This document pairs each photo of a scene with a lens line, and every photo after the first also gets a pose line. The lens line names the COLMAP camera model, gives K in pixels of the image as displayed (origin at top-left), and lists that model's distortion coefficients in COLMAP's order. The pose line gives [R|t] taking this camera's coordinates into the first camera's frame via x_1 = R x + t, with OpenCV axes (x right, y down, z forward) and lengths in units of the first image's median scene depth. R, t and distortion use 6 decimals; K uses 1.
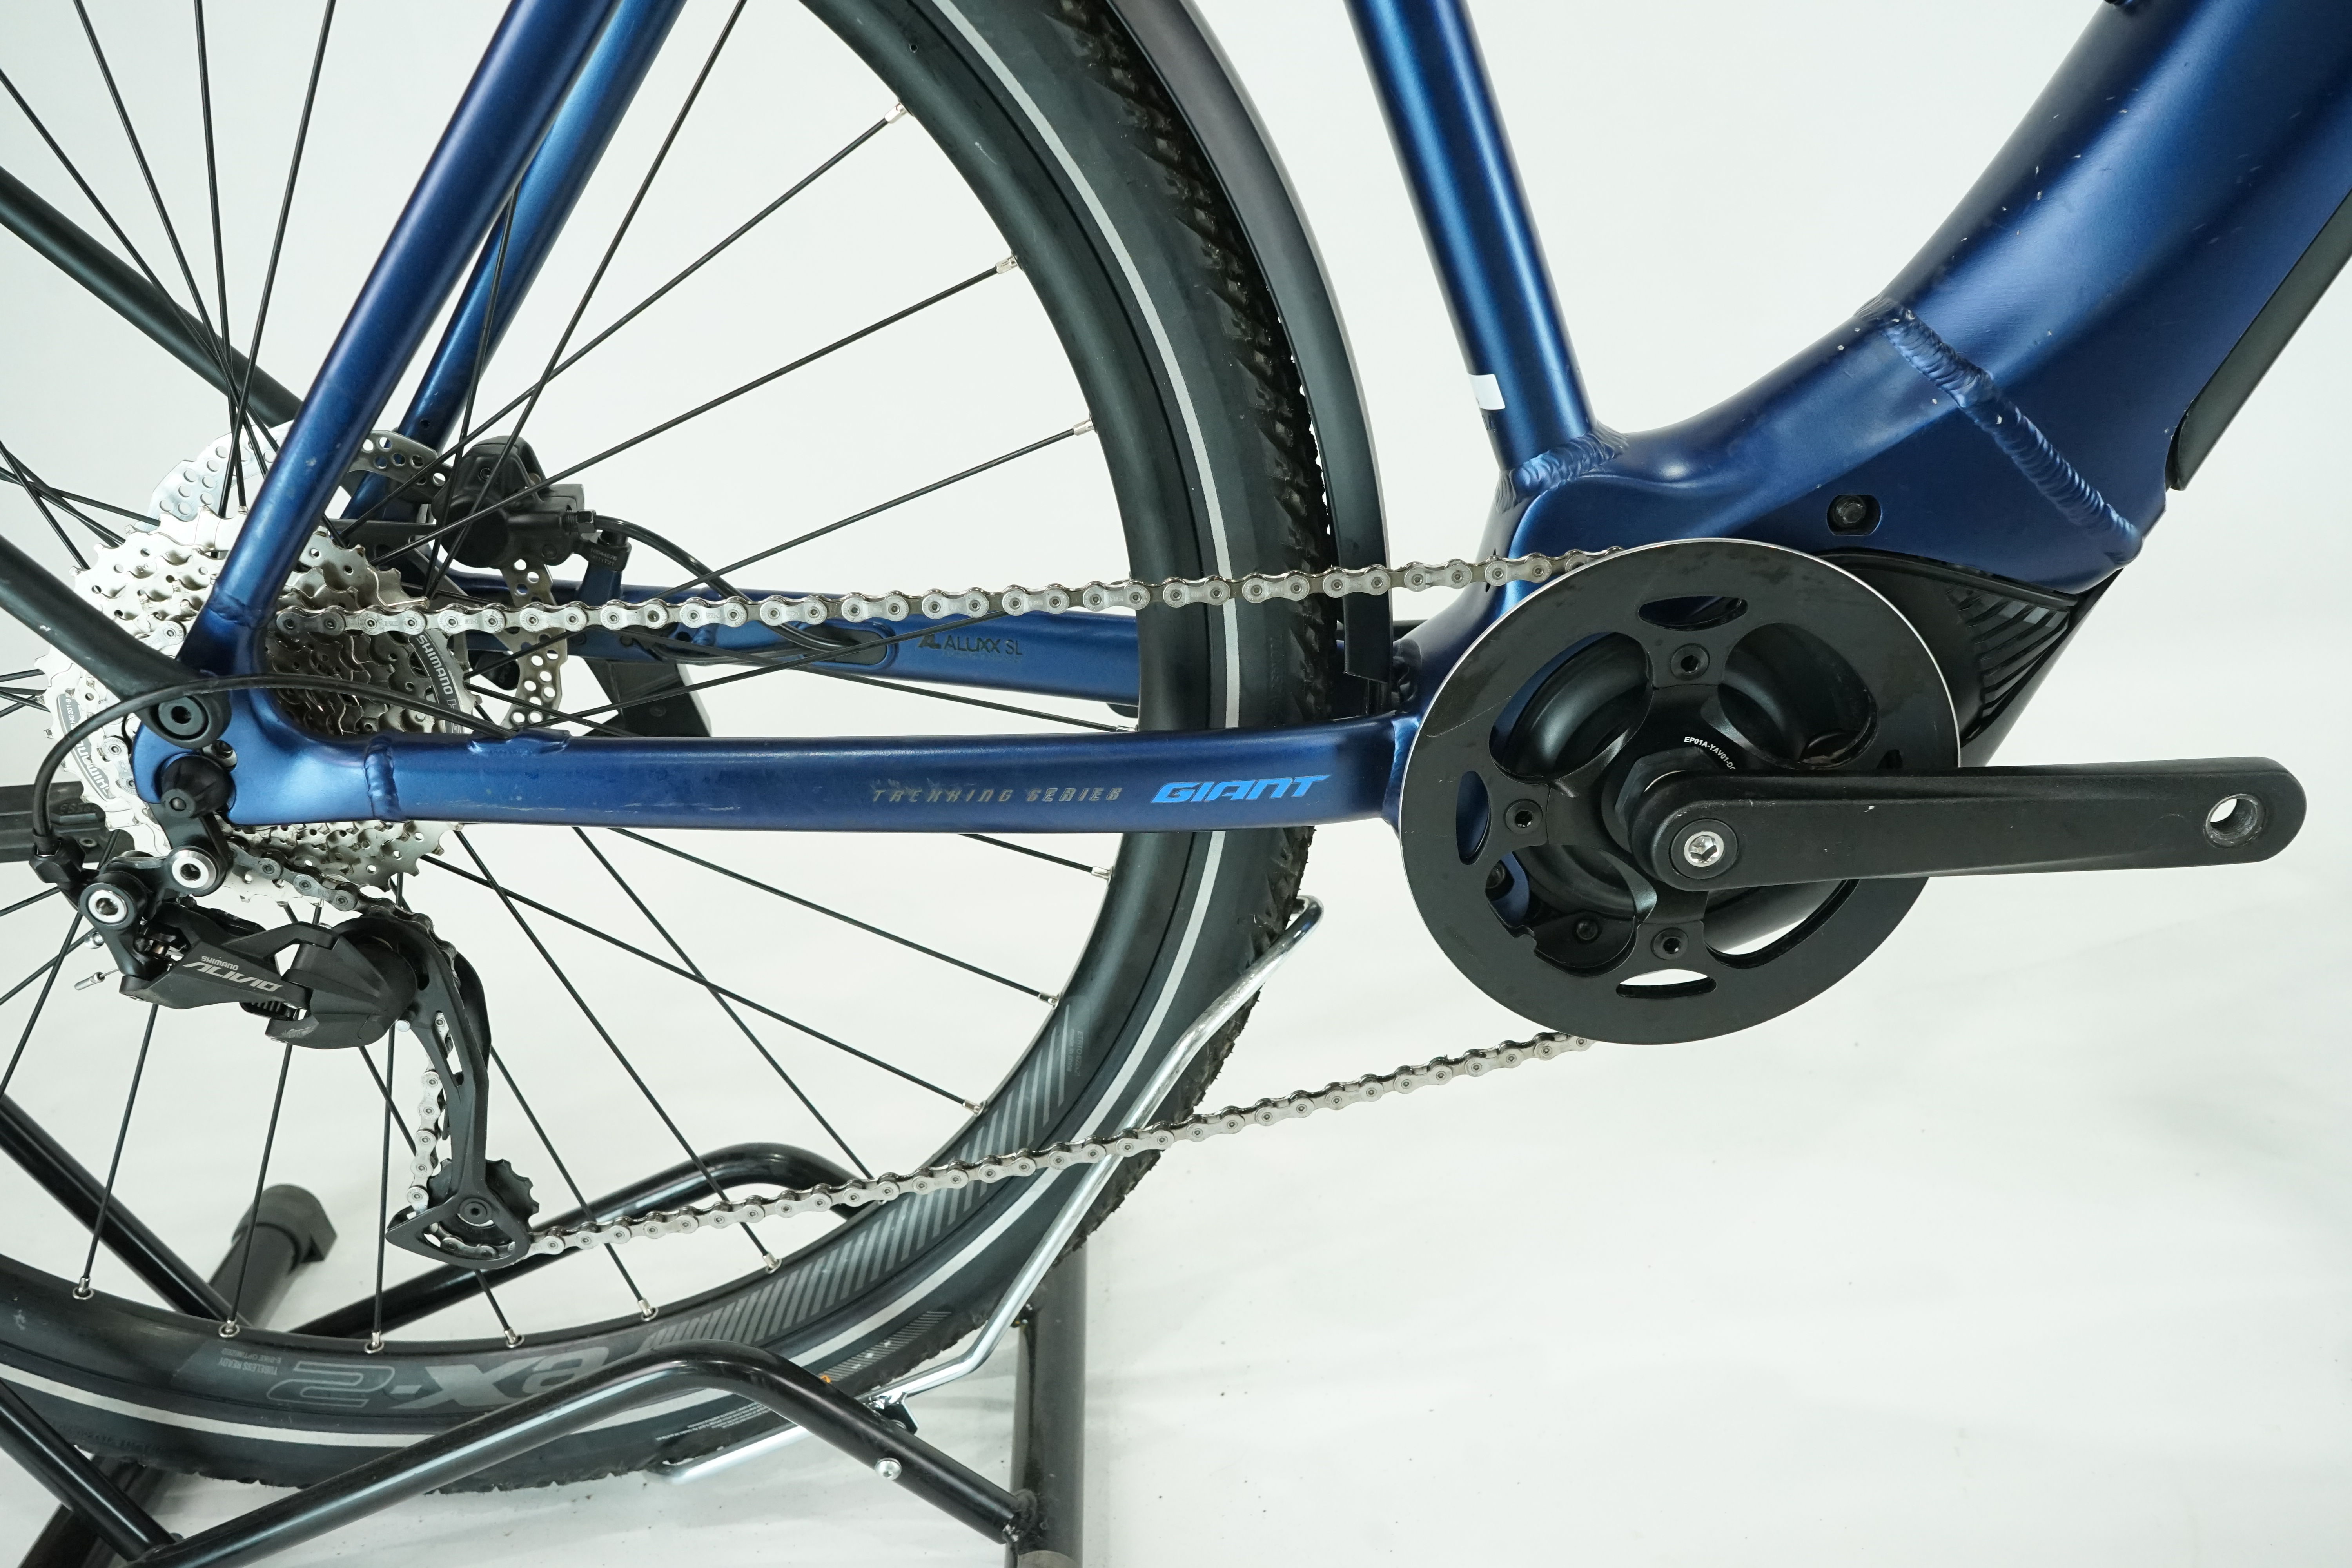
lens RADIAL K [[1960.4, 0, 1195.0], [0, 1960.4, 779.1], [0, 0, 1]] dist [0.013060, 0.004059]
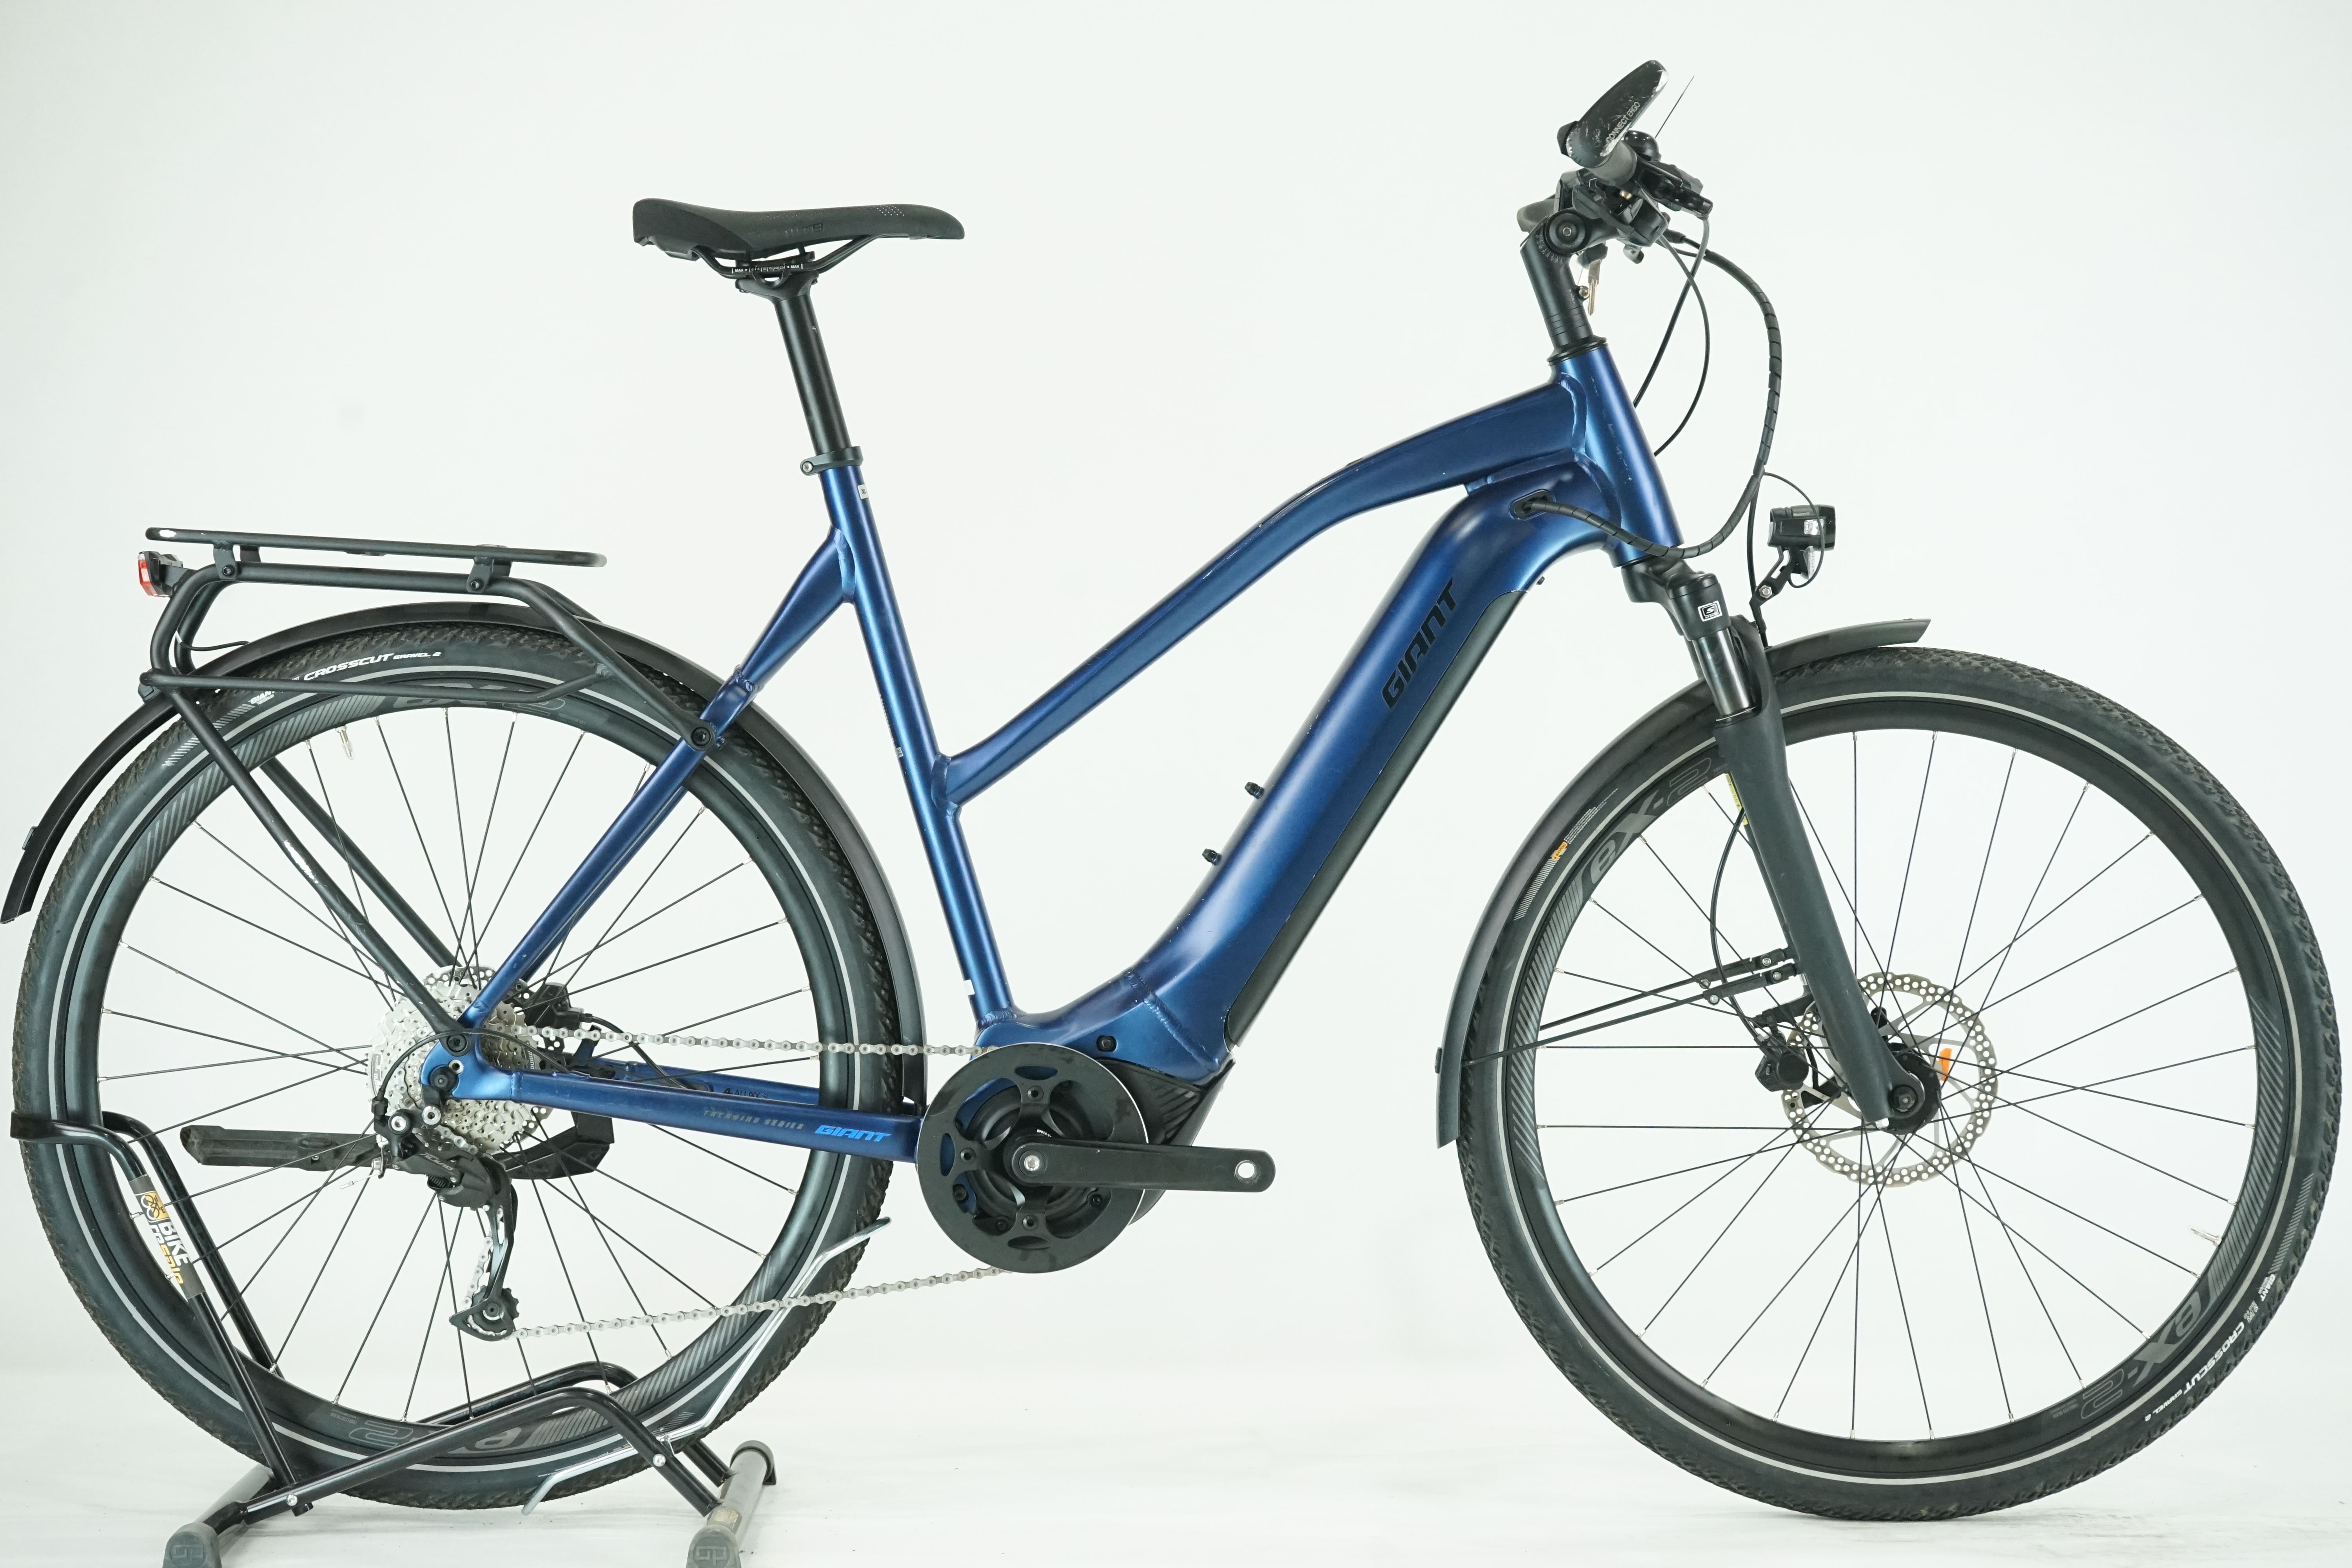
lens RADIAL K [[4085.8, 0, 1174.6], [0, 4085.8, 777.4], [0, 0, 1]] dist [0.011219, 0.000000]
pose [[0.996324, 0.084850, -0.011799, 0.445138], [-0.082971, 0.921490, -0.379435, 1.494532], [-0.021323, 0.379019, 0.925143, -3.879641]]
